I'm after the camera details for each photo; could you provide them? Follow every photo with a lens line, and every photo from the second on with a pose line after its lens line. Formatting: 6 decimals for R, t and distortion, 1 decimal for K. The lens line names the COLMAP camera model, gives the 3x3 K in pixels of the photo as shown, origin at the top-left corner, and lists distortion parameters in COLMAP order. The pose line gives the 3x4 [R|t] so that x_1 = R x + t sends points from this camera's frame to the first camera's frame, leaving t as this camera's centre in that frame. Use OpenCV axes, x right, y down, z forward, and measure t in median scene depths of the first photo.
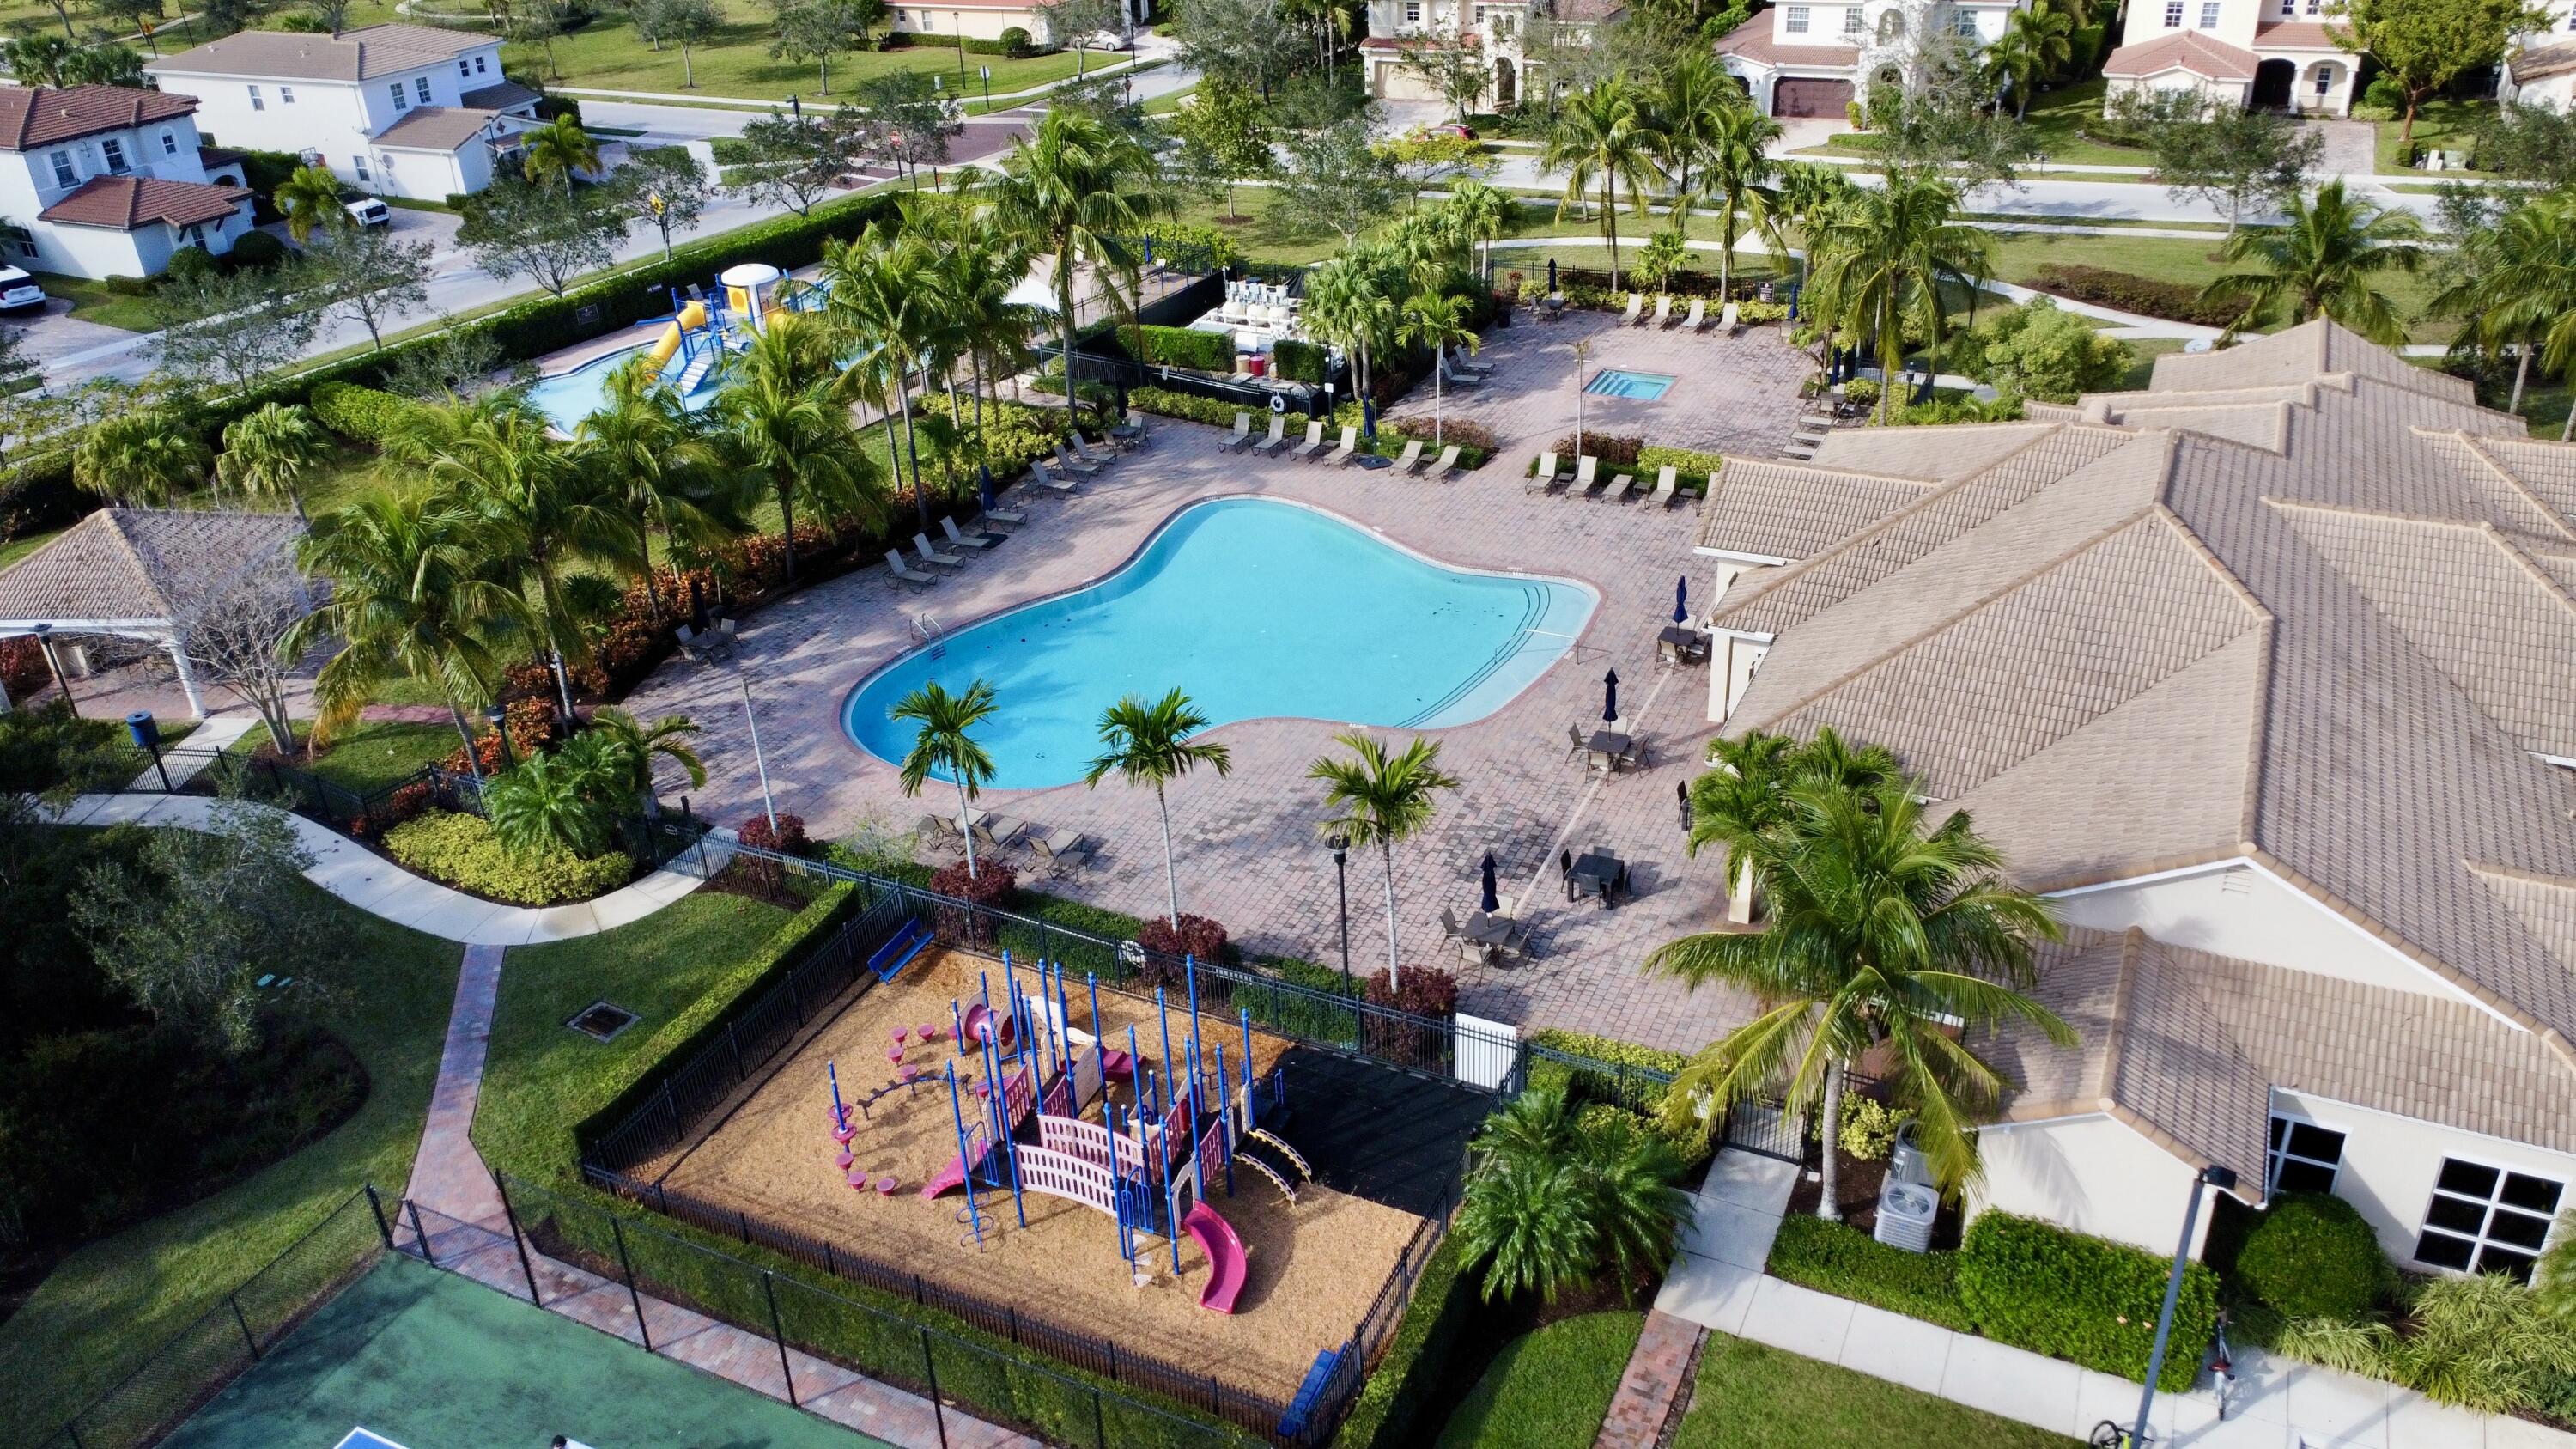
lens RADIAL K [[1866.3, 0, 1288.0], [0, 1866.3, 724.5], [0, 0, 1]] dist [0.006908, 0.002692]
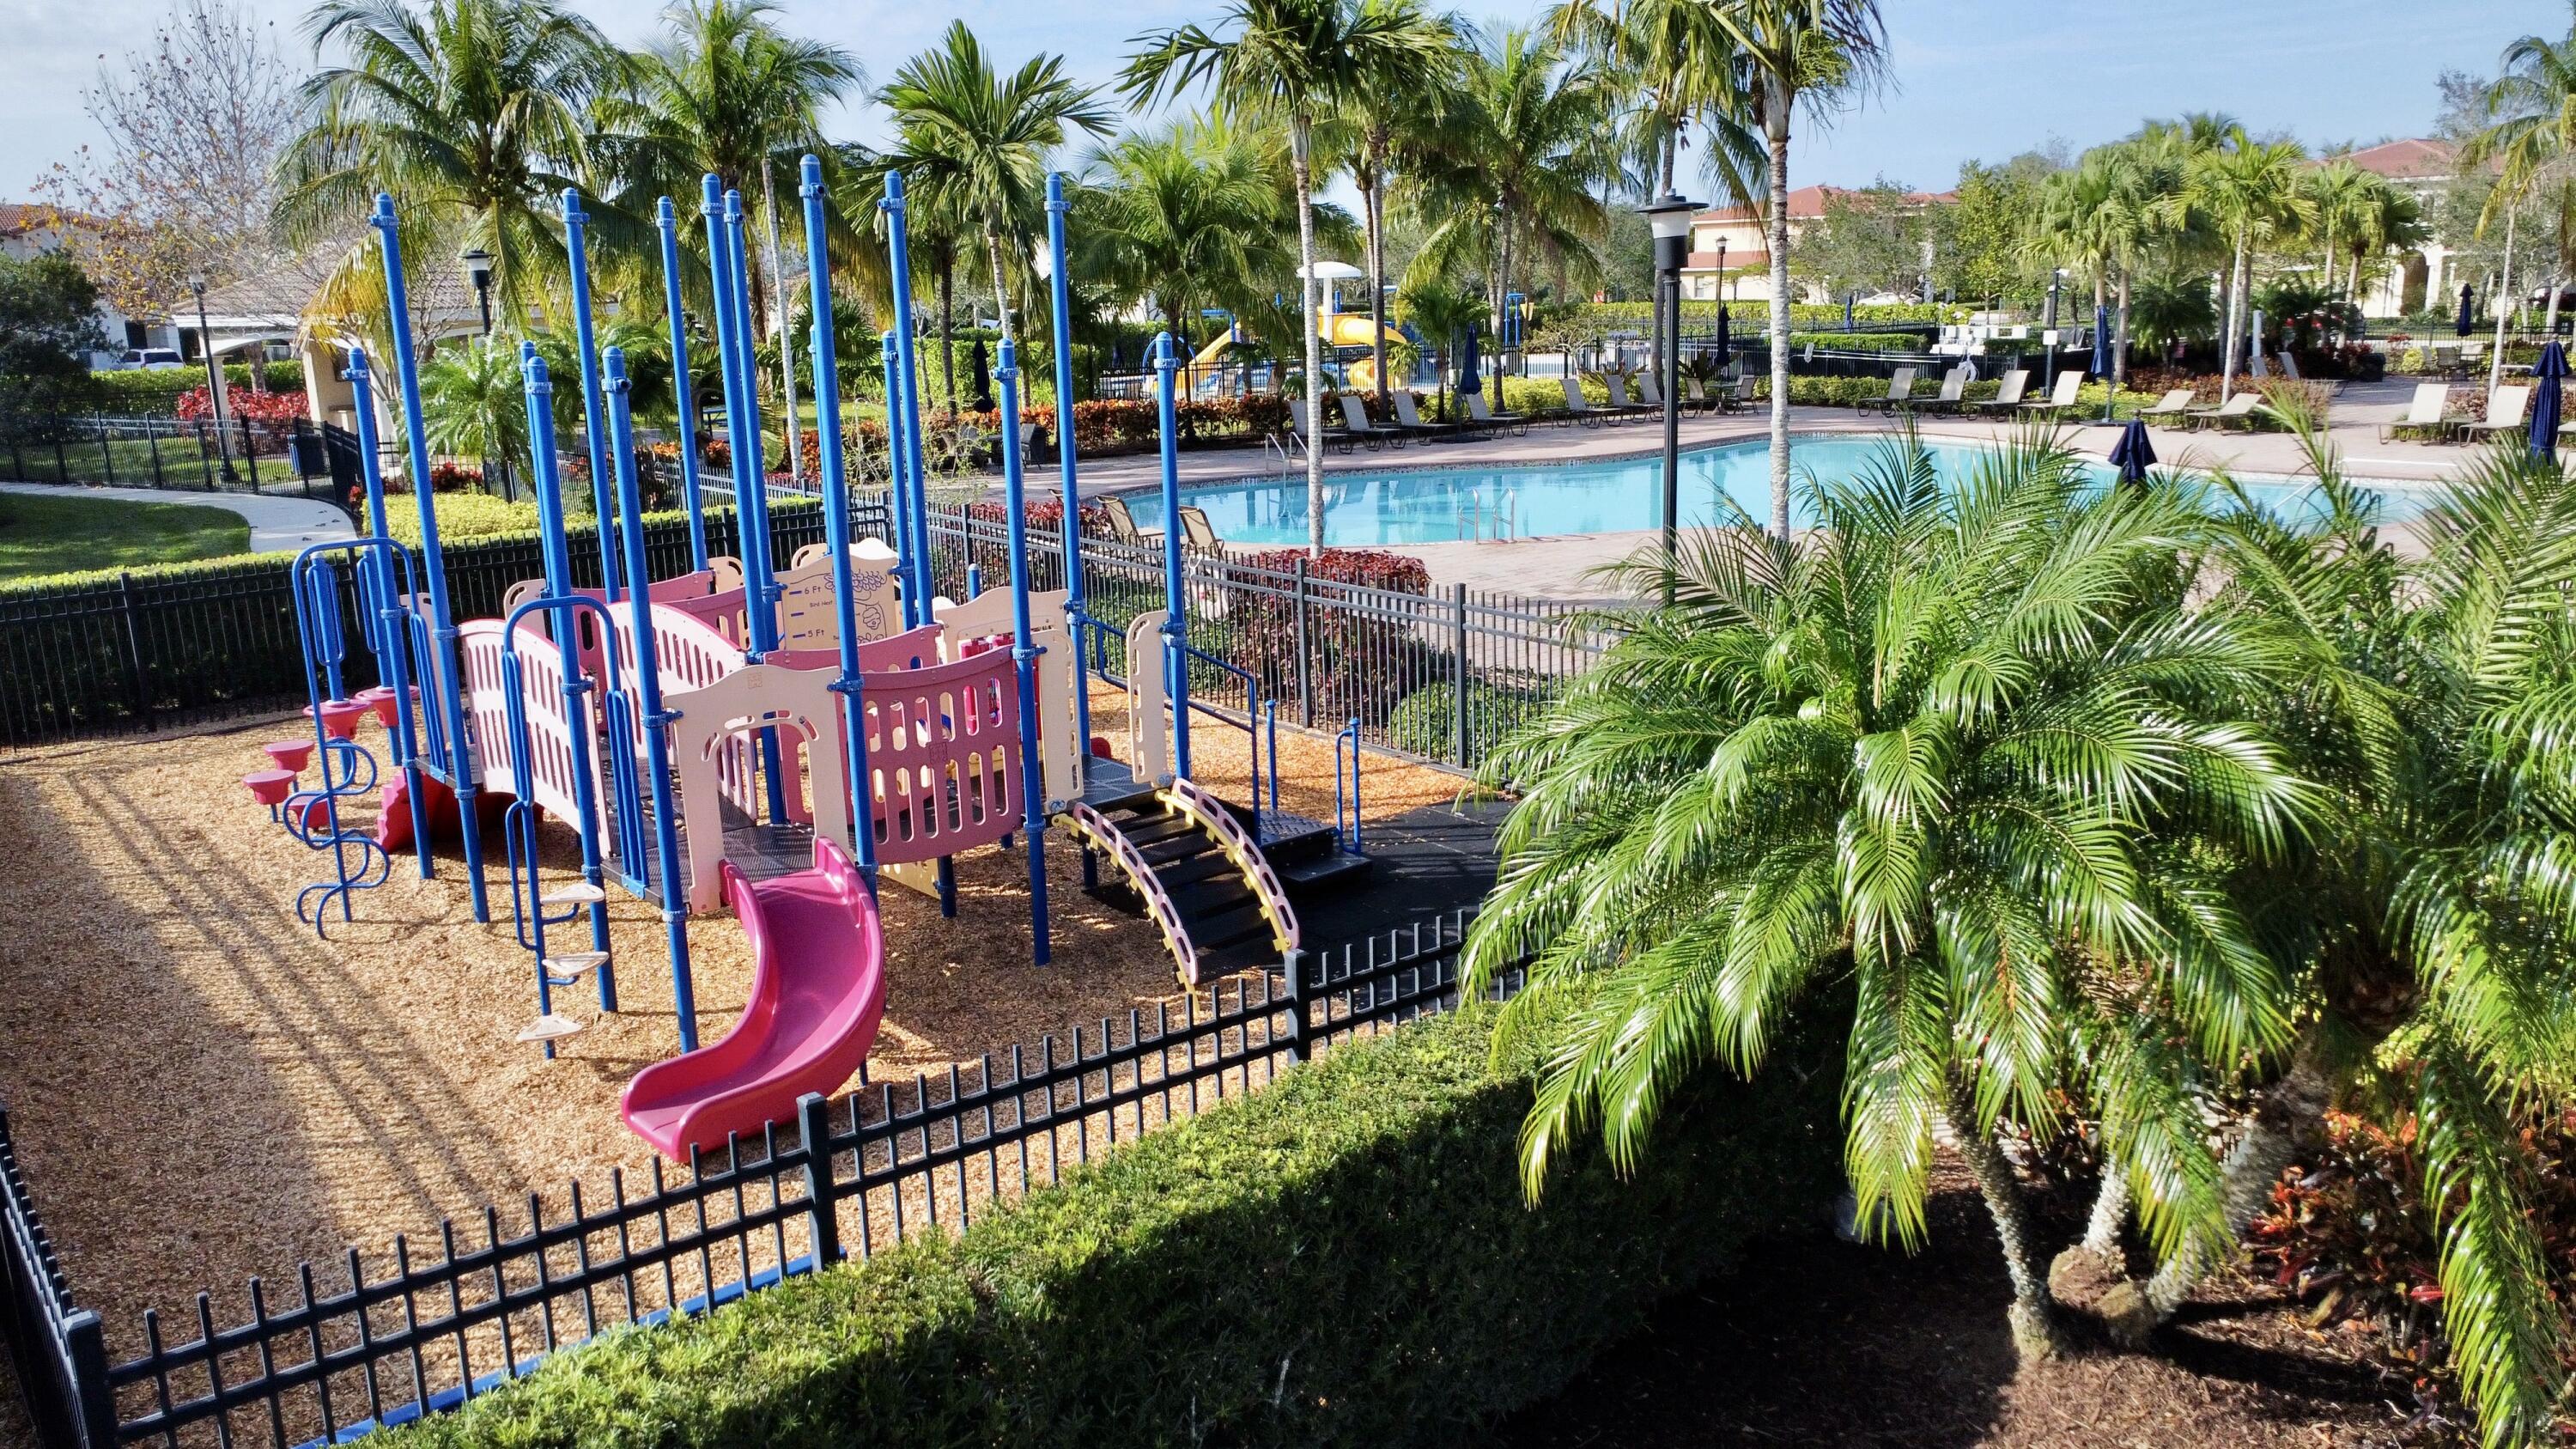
lens RADIAL K [[1866.3, 0, 1288.0], [0, 1866.3, 724.5], [0, 0, 1]] dist [0.006908, 0.002692]
pose [[0.903311, 0.136359, -0.406739, 0.066937], [-0.229617, 0.954569, -0.189930, 0.135256], [0.362362, 0.264960, 0.893583, 0.365861]]
